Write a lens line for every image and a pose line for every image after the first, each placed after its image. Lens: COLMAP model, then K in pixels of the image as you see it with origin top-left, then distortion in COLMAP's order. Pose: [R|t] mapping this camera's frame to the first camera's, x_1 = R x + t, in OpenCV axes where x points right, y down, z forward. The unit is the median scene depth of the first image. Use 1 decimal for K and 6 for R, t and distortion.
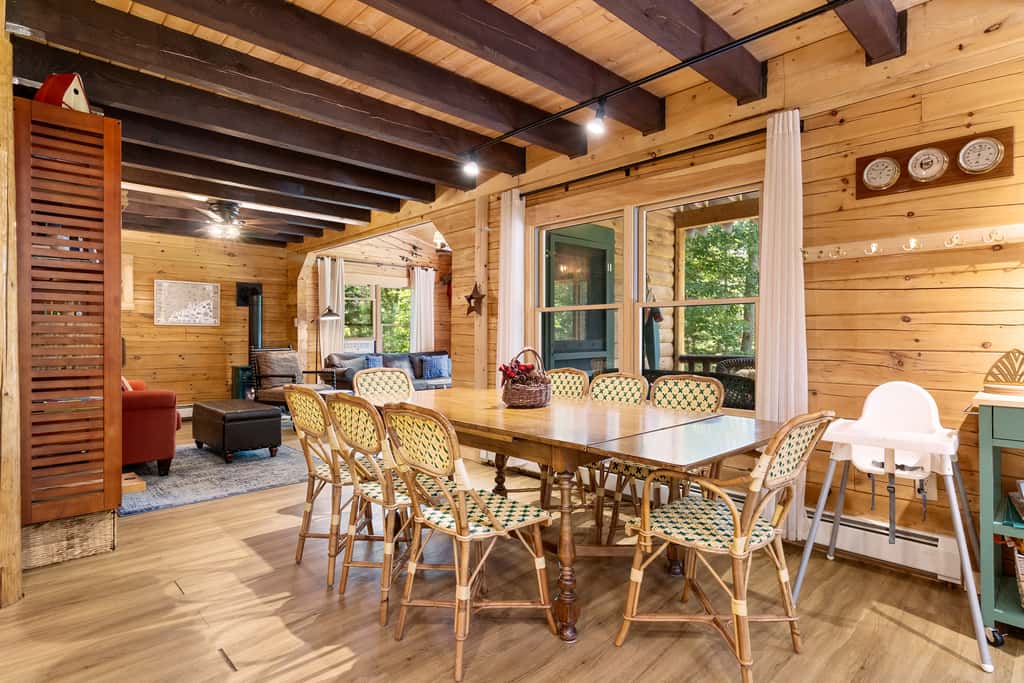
lens RADIAL K [[548.9, 0, 515.3], [0, 548.9, 346.7], [0, 0, 1]] dist [0.001434, -0.000417]
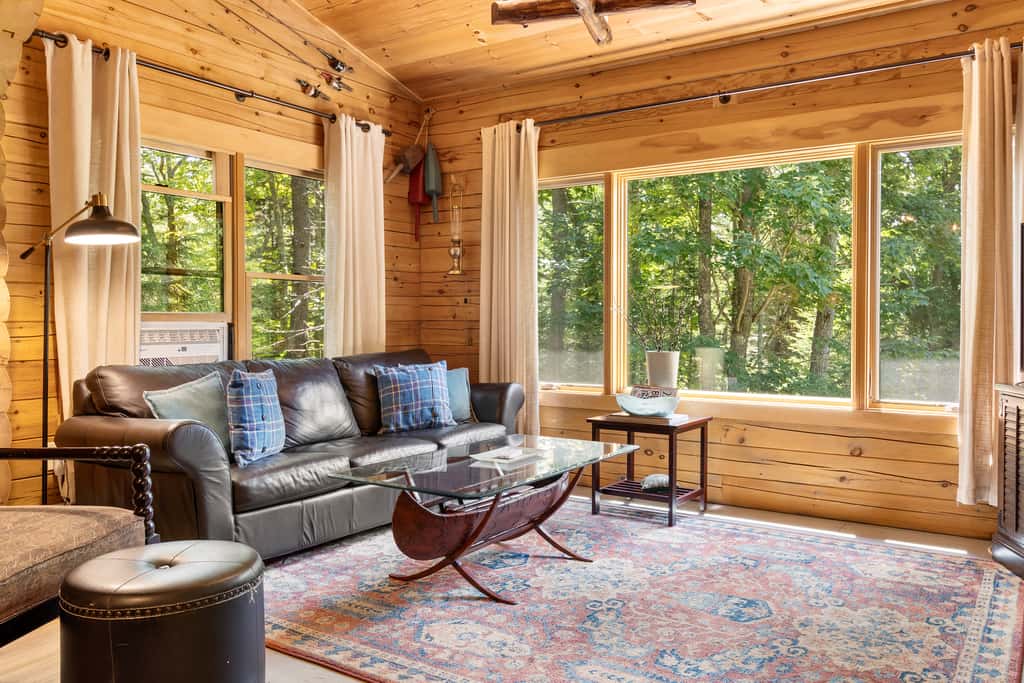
lens RADIAL K [[799.5, 0, 516.0], [0, 799.5, 337.9], [0, 0, 1]] dist [0.004575, -0.006580]
pose [[0.975726, -0.006707, 0.218894, -0.224048], [0.005652, 0.999969, 0.005443, -0.003530], [-0.218924, -0.004074, 0.975733, 0.566041]]
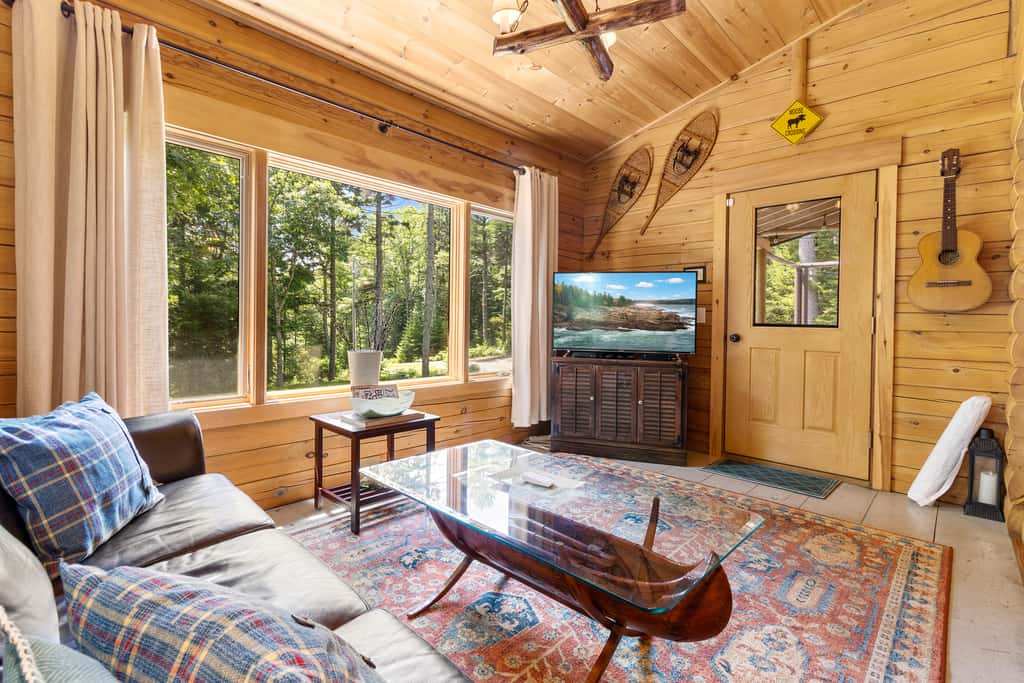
lens RADIAL K [[475.0, 0, 520.0], [0, 475.0, 322.8], [0, 0, 1]] dist [0.001816, 0.000213]
pose [[-0.057842, -0.012682, 0.998245, -0.353403], [0.001071, 0.999918, 0.012766, -0.014714], [-0.998325, 0.001808, -0.057823, 1.005931]]
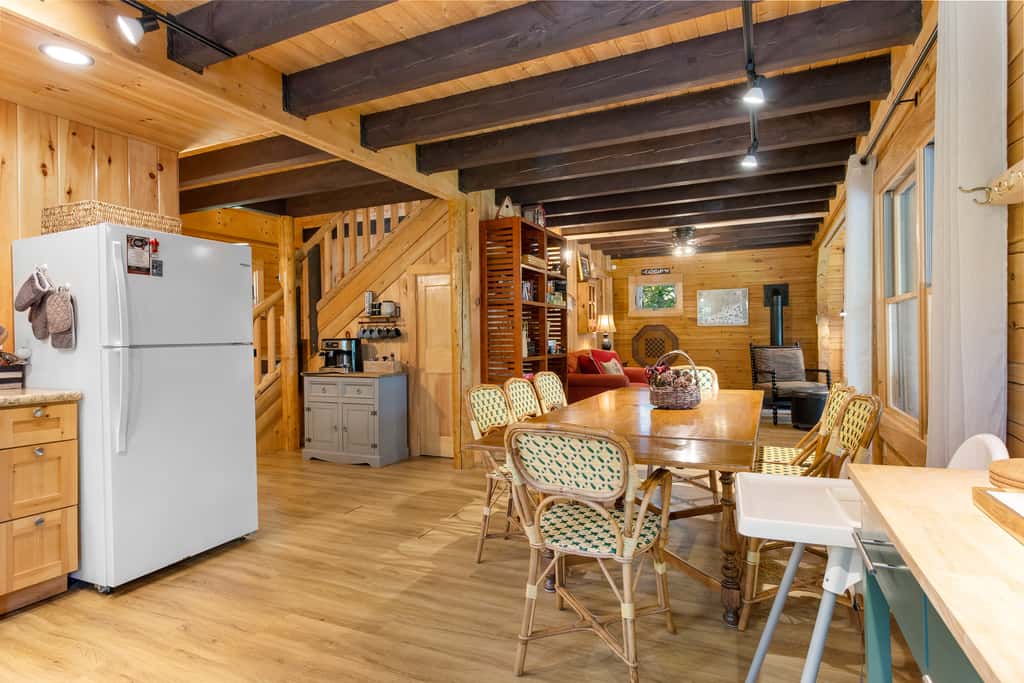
lens RADIAL K [[548.9, 0, 512.4], [0, 548.9, 336.9], [0, 0, 1]] dist [0.001434, -0.000417]
pose [[0.372395, -0.007999, -0.928040, 0.318639], [0.001228, 0.999966, -0.008126, -0.004760], [0.928074, 0.001886, 0.372392, 0.117163]]
